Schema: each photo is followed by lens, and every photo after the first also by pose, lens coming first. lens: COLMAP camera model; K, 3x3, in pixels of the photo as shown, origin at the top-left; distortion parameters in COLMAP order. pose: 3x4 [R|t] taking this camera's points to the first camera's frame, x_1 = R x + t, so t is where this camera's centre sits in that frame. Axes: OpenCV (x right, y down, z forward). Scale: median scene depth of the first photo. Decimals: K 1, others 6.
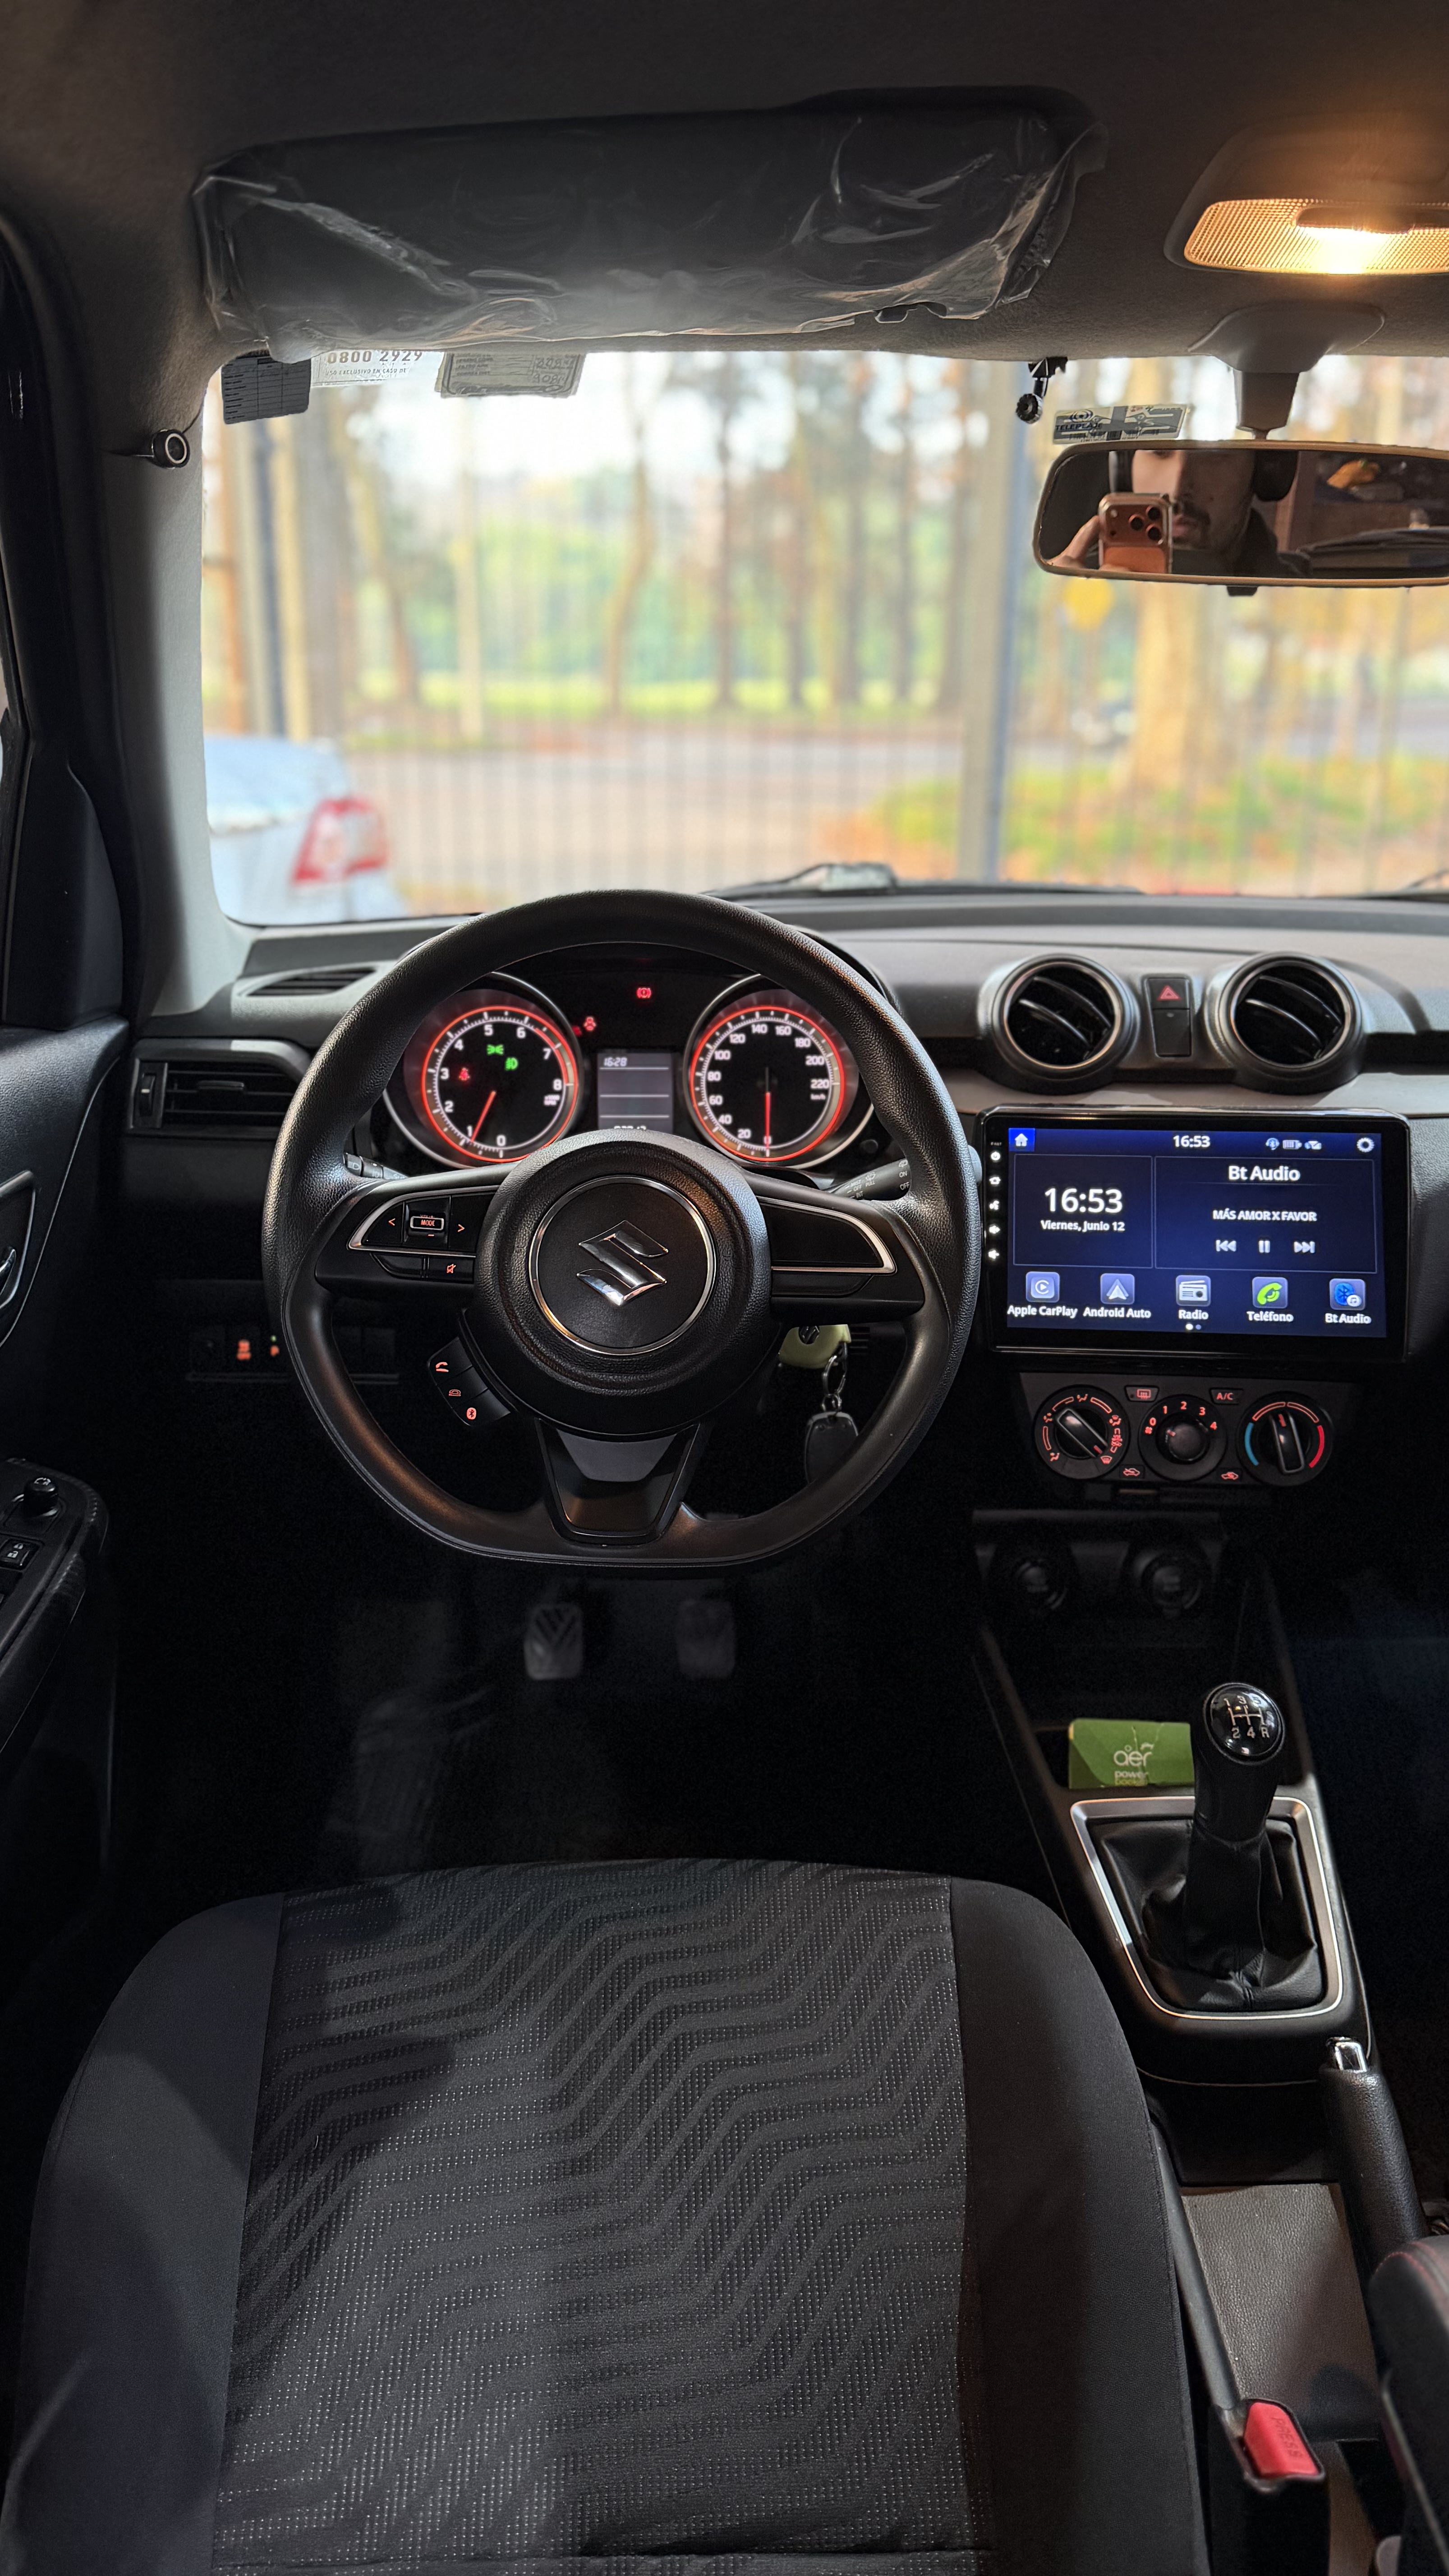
lens RADIAL K [[1849.1, 0, 718.6], [0, 1849.1, 1297.4], [0, 0, 1]] dist [0.049870, -0.056049]
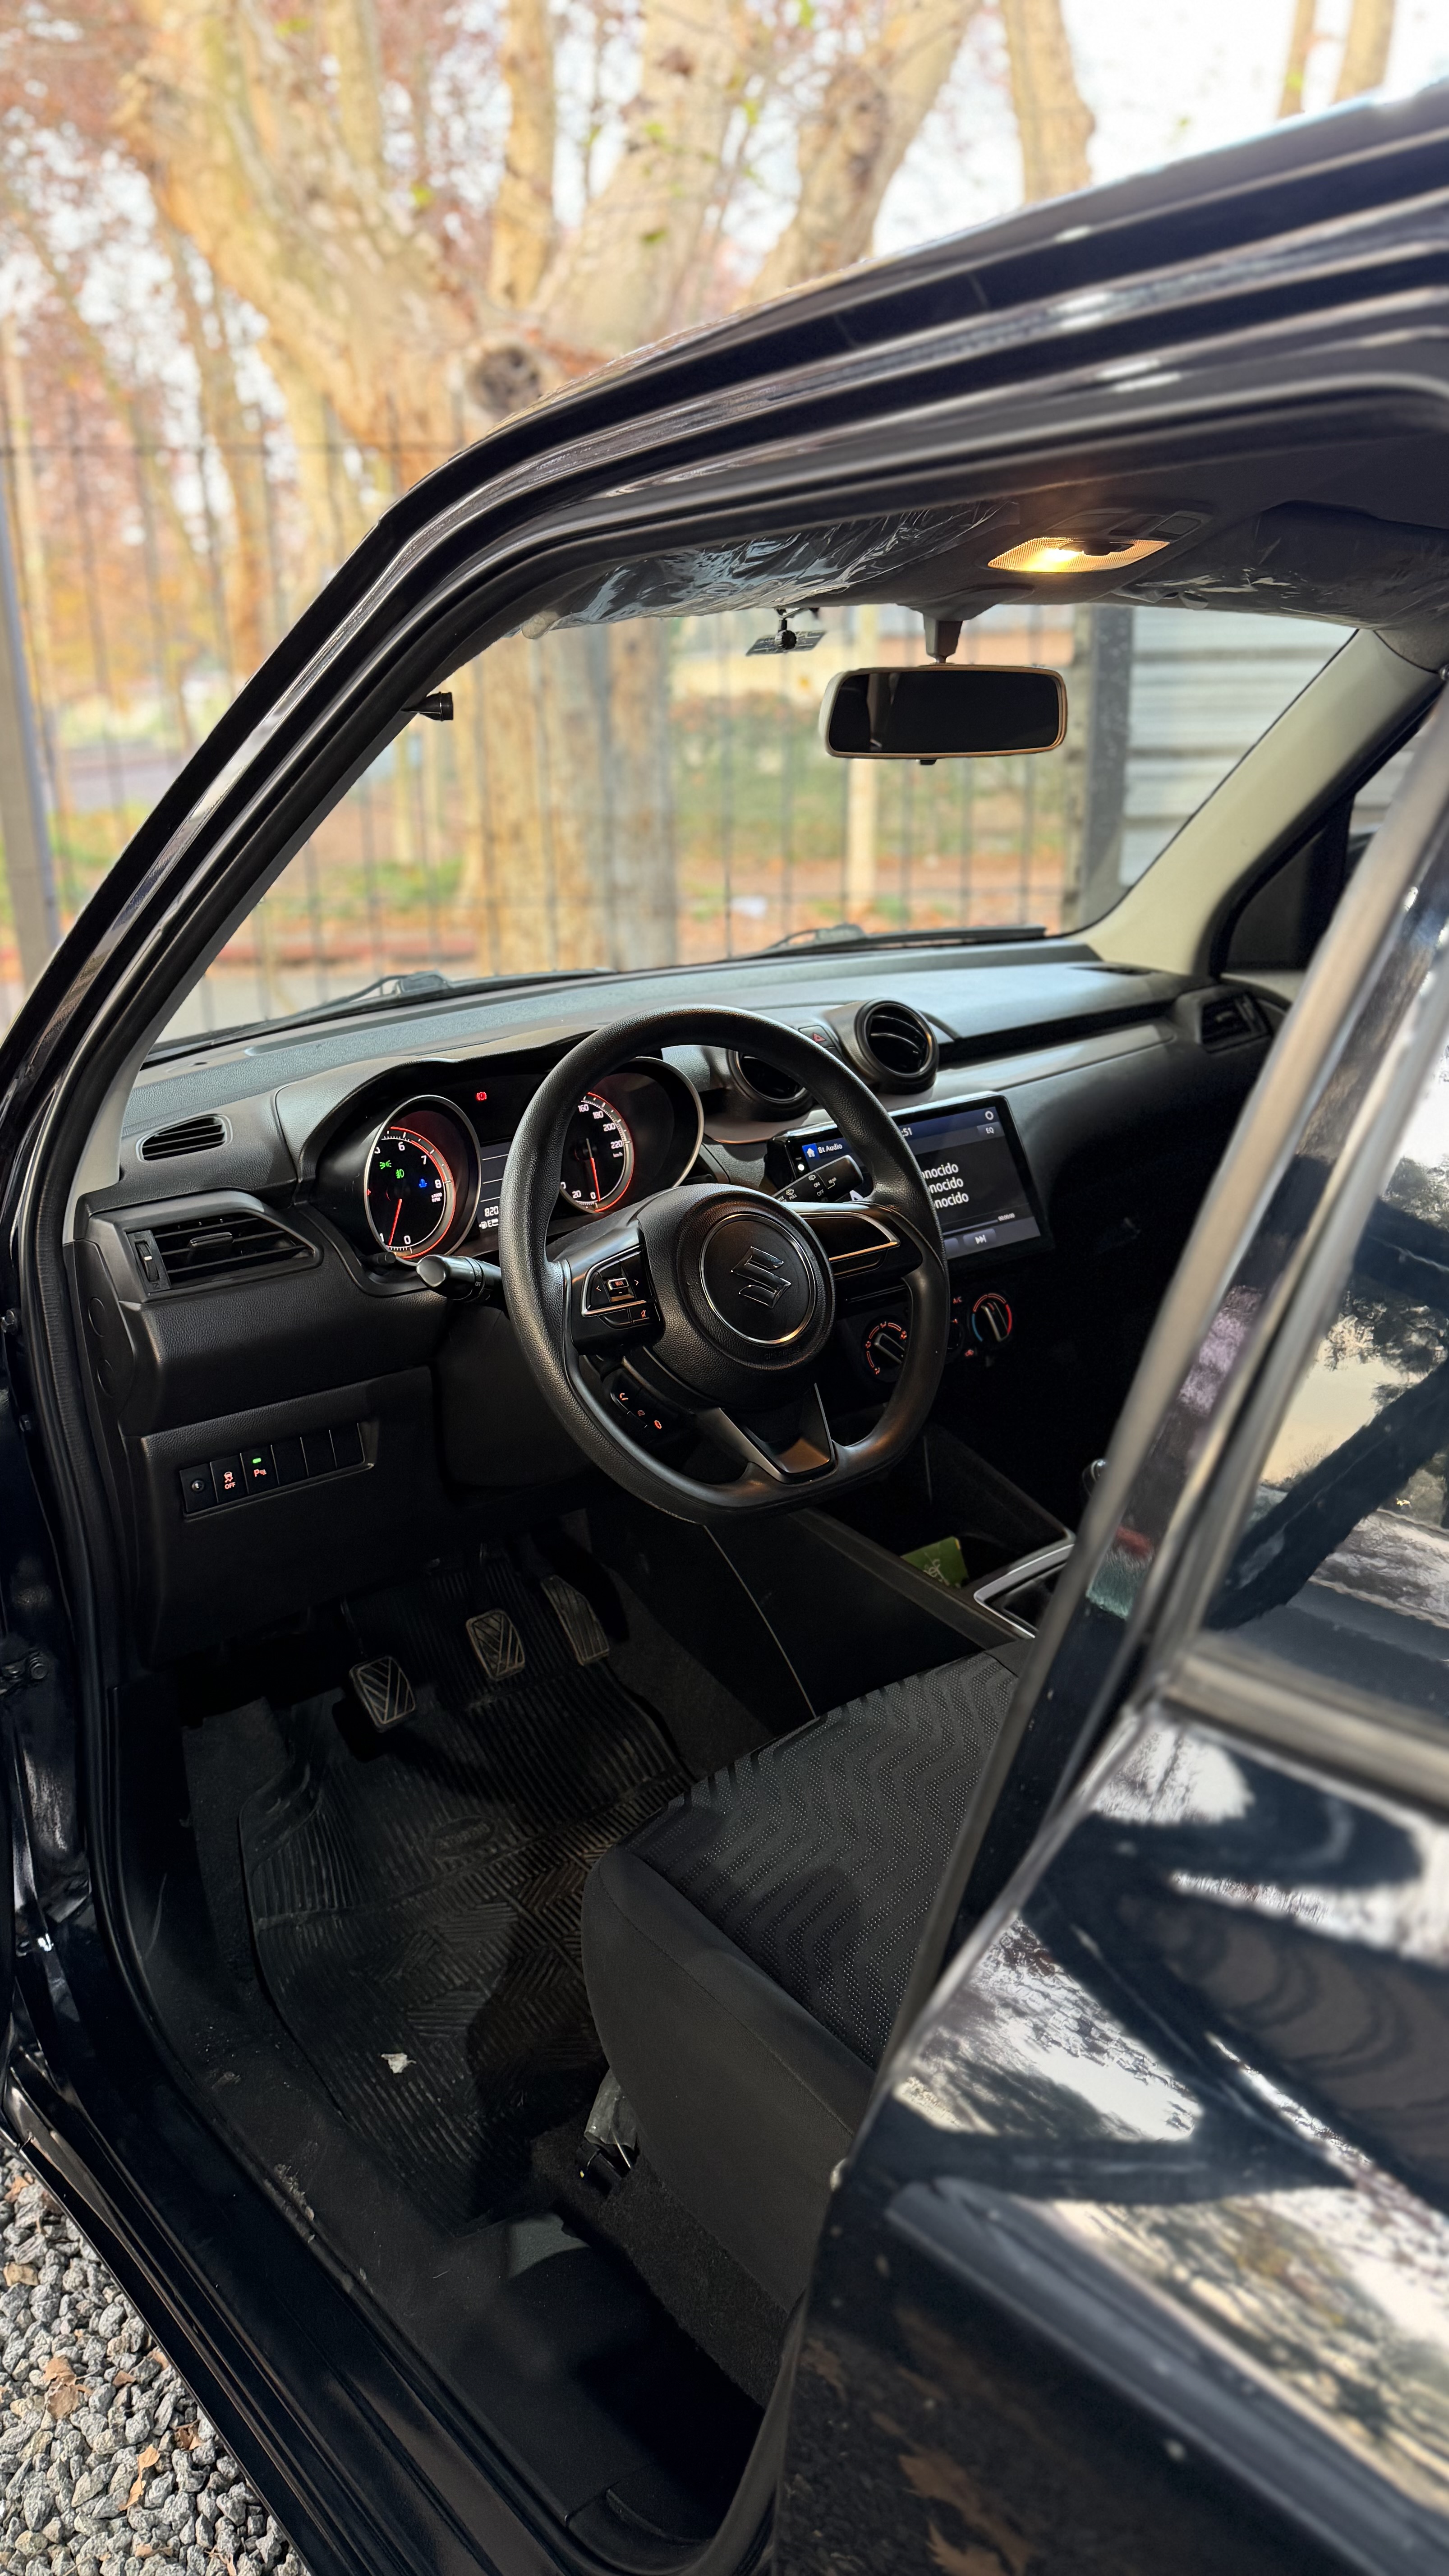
lens RADIAL K [[1849.1, 0, 735.0], [0, 1849.1, 1292.6], [0, 0, 1]] dist [0.049870, -0.056049]
pose [[0.774398, -0.223802, 0.591795, -0.708961], [0.243766, 0.968678, 0.047348, -0.062259], [-0.583855, 0.107593, 0.804697, -0.057655]]
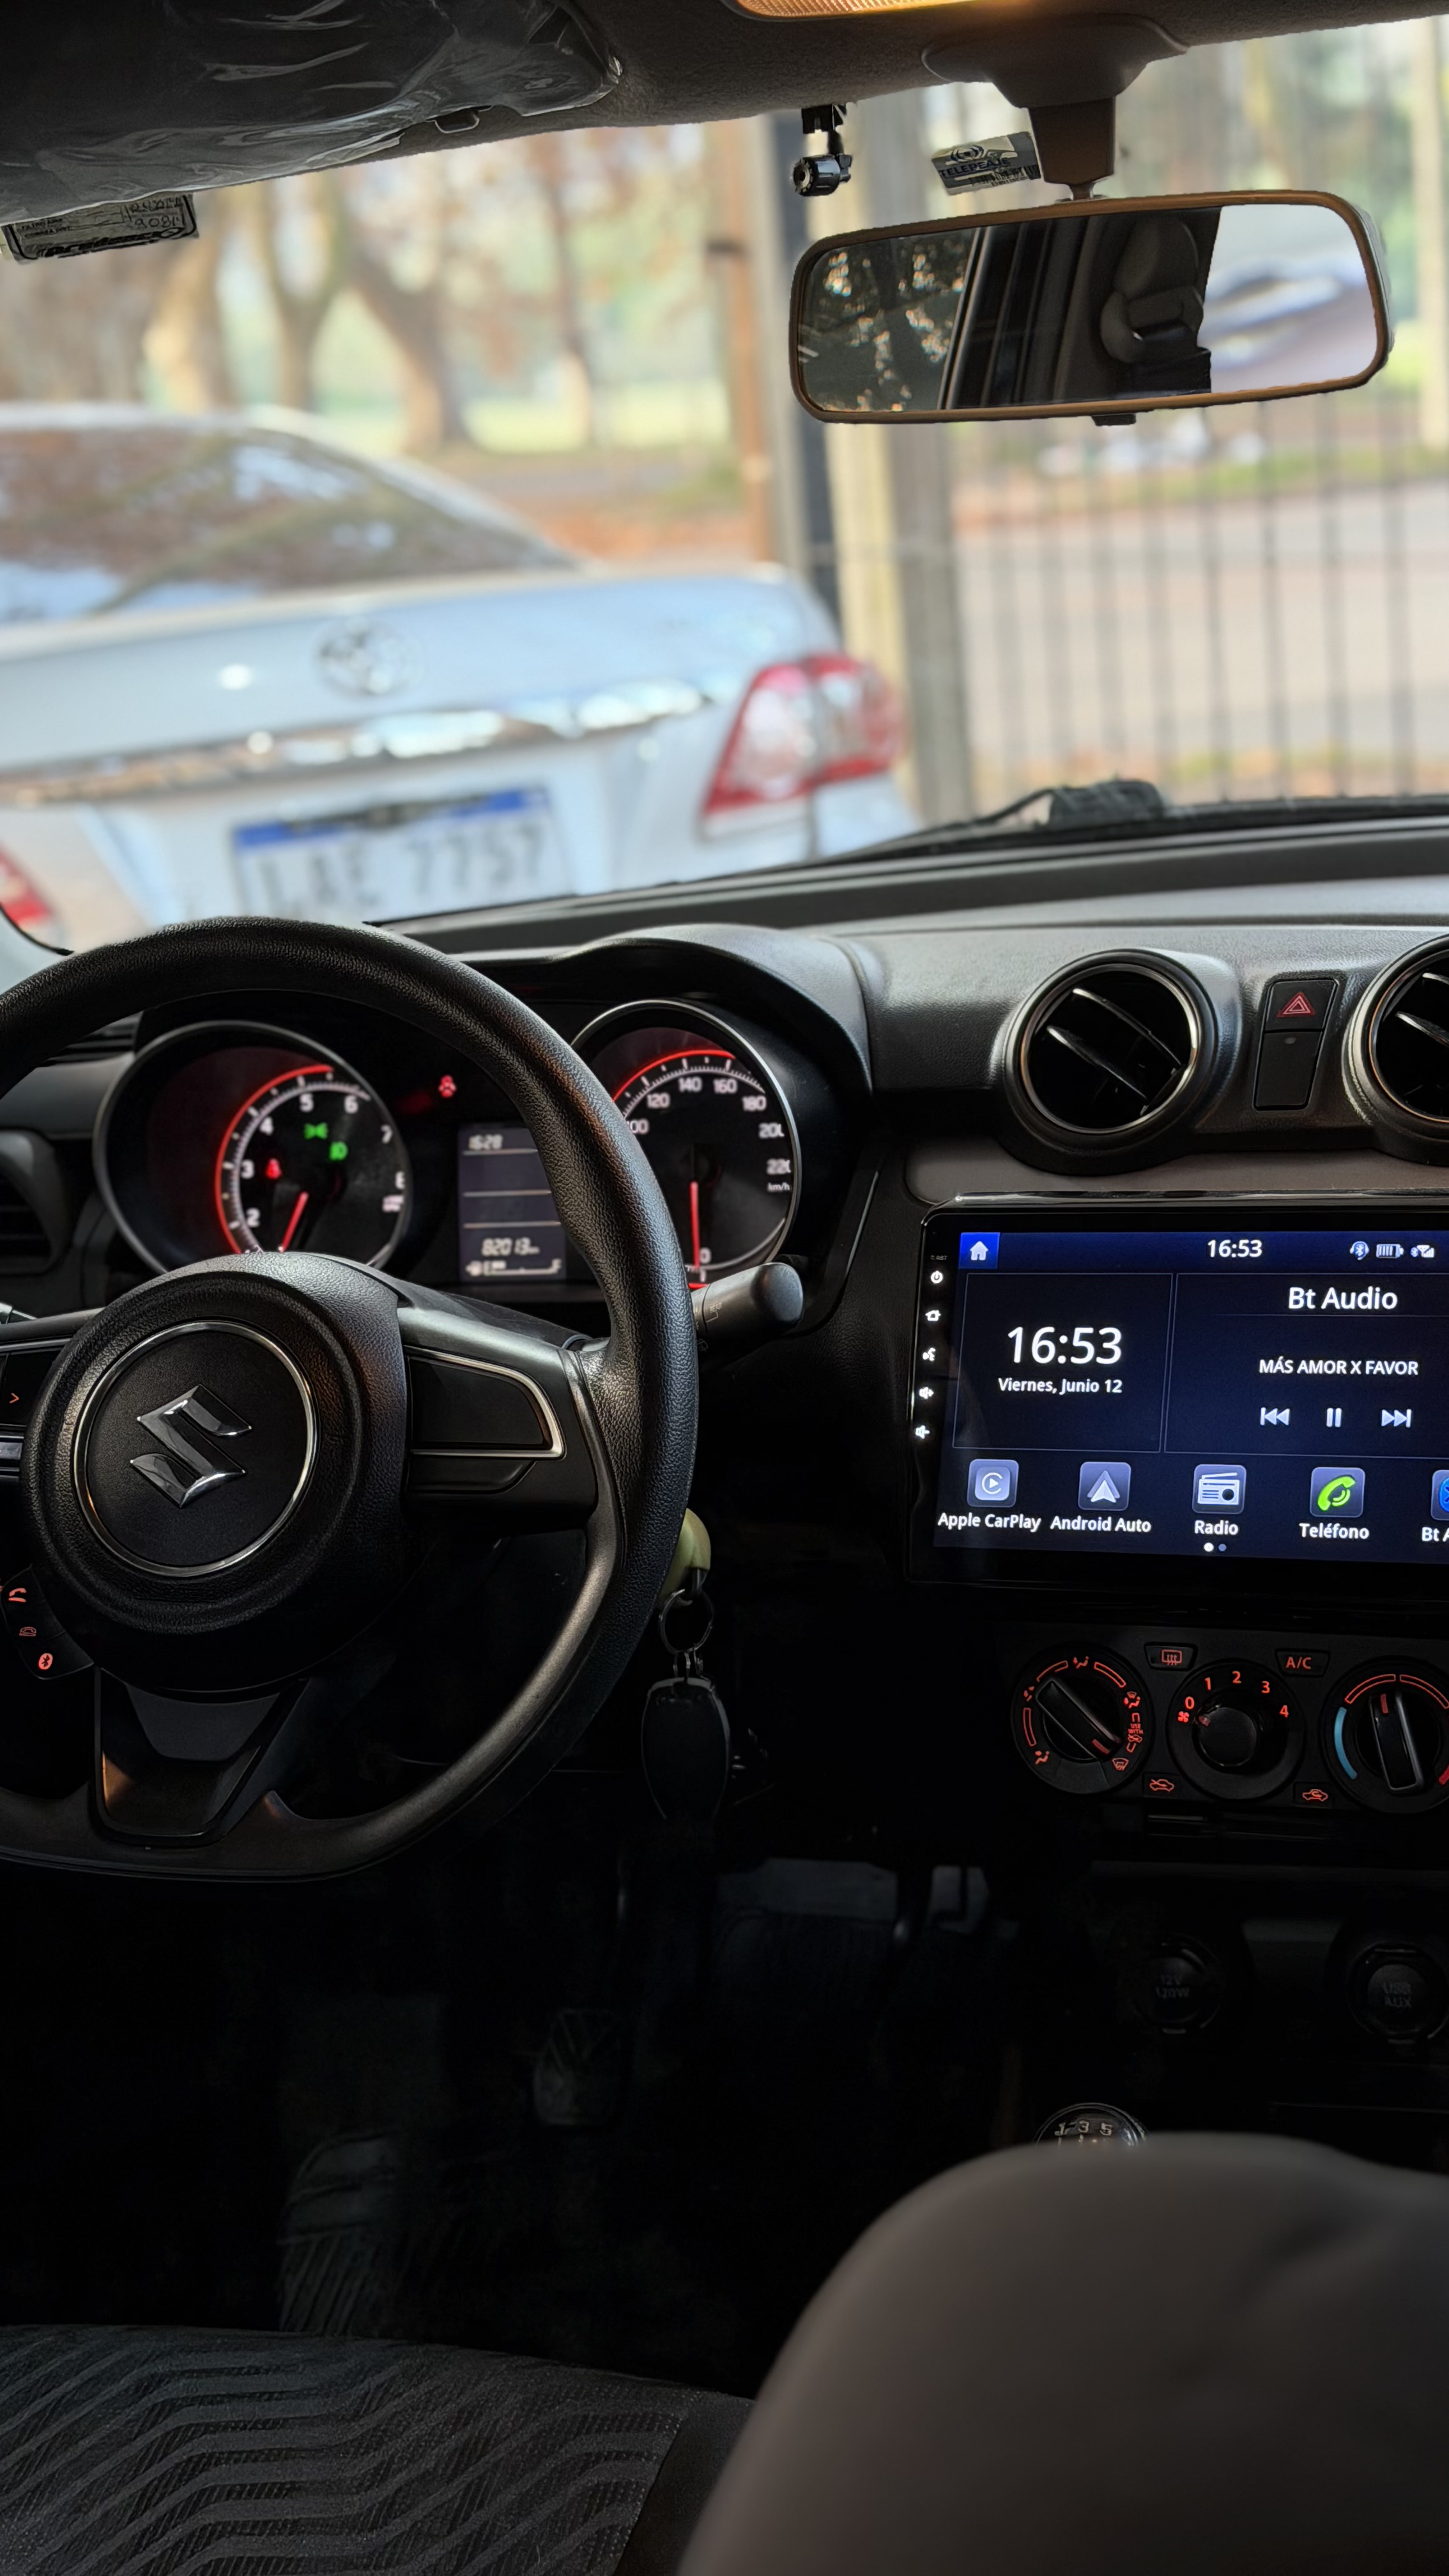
lens RADIAL K [[3670.1, 0, 727.0], [0, 3670.1, 1289.3], [0, 0, 1]] dist [0.074493, 0.000000]
pose [[0.941184, -0.018811, -0.337369, 0.503012], [-0.004152, 0.997730, -0.067215, 0.012713], [0.337868, 0.064663, 0.938970, -0.207061]]
